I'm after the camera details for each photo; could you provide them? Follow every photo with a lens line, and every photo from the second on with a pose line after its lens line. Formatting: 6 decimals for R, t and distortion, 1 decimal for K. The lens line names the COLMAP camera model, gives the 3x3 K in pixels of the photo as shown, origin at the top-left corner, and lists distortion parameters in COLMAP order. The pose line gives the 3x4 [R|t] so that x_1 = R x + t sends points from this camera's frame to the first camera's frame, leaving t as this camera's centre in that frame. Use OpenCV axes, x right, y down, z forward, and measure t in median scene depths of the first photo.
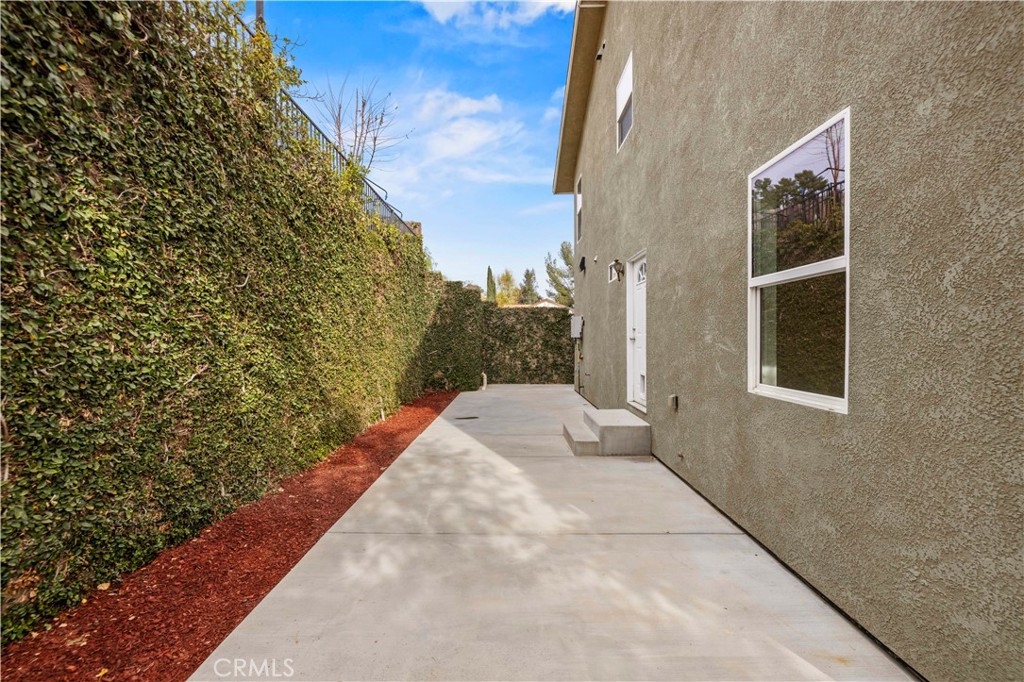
lens RADIAL K [[436.5, 0, 501.4], [0, 436.5, 343.7], [0, 0, 1]] dist [0.002057, 0.000477]
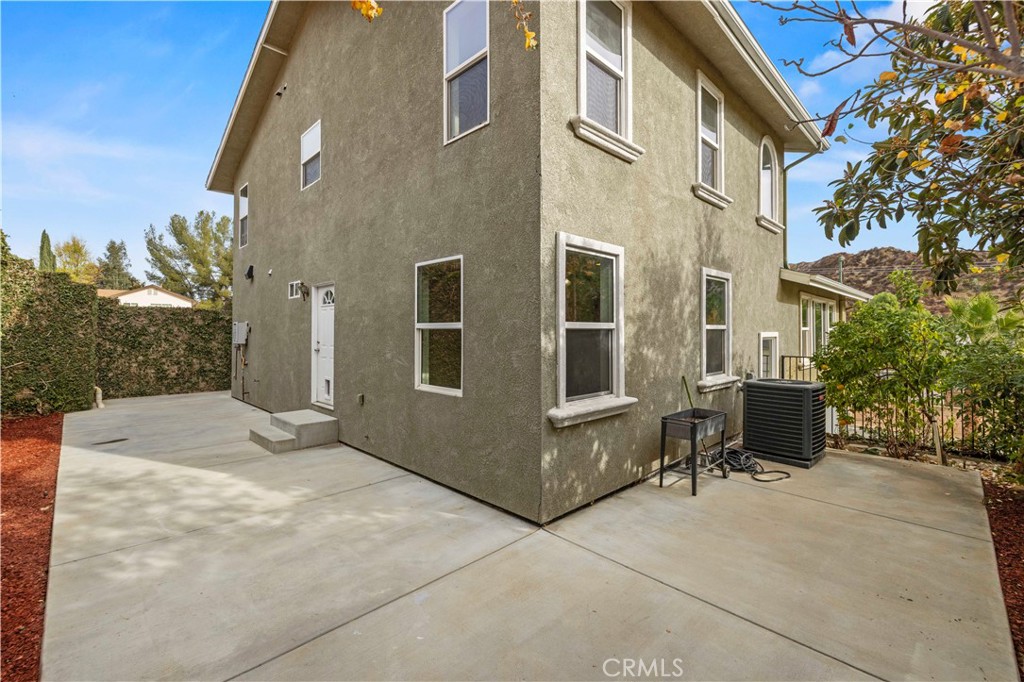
lens RADIAL K [[446.8, 0, 512.0], [0, 446.8, 341.0], [0, 0, 1]] dist [0.001425, 0.000192]
pose [[0.692856, -0.007637, 0.721035, -0.312036], [0.001994, 0.999960, 0.008675, -0.066360], [-0.721073, -0.004573, 0.692844, -0.350200]]
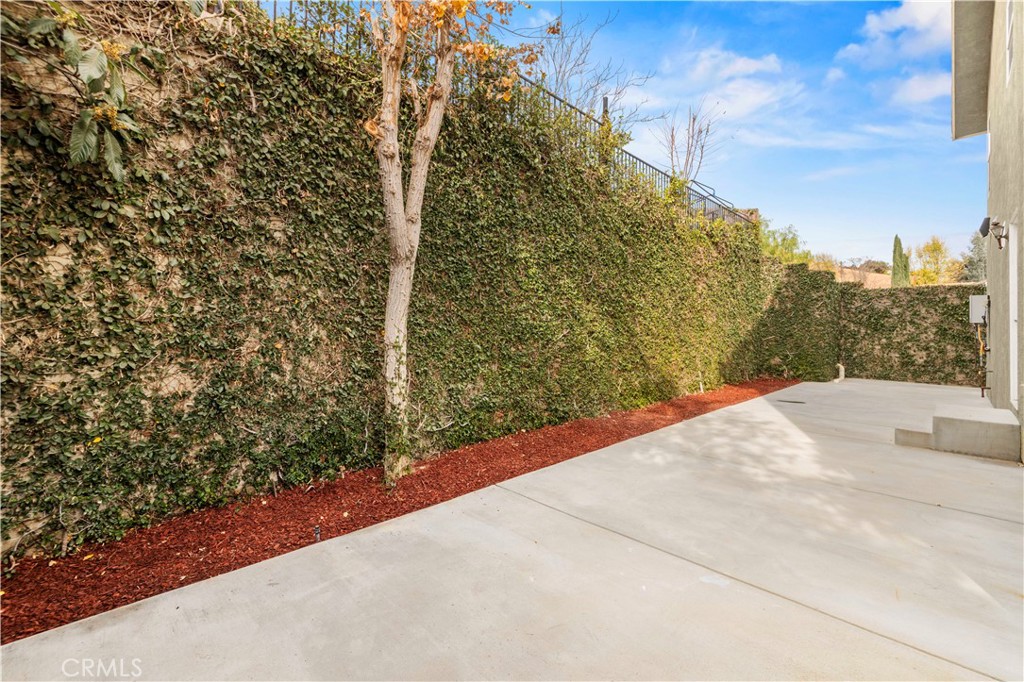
lens RADIAL K [[436.5, 0, 501.4], [0, 436.5, 343.7], [0, 0, 1]] dist [0.002057, 0.000477]
pose [[0.711022, 0.041133, -0.701966, 0.274946], [-0.024808, 0.999134, 0.033418, 0.039739], [0.702732, -0.006347, 0.711426, -0.328701]]
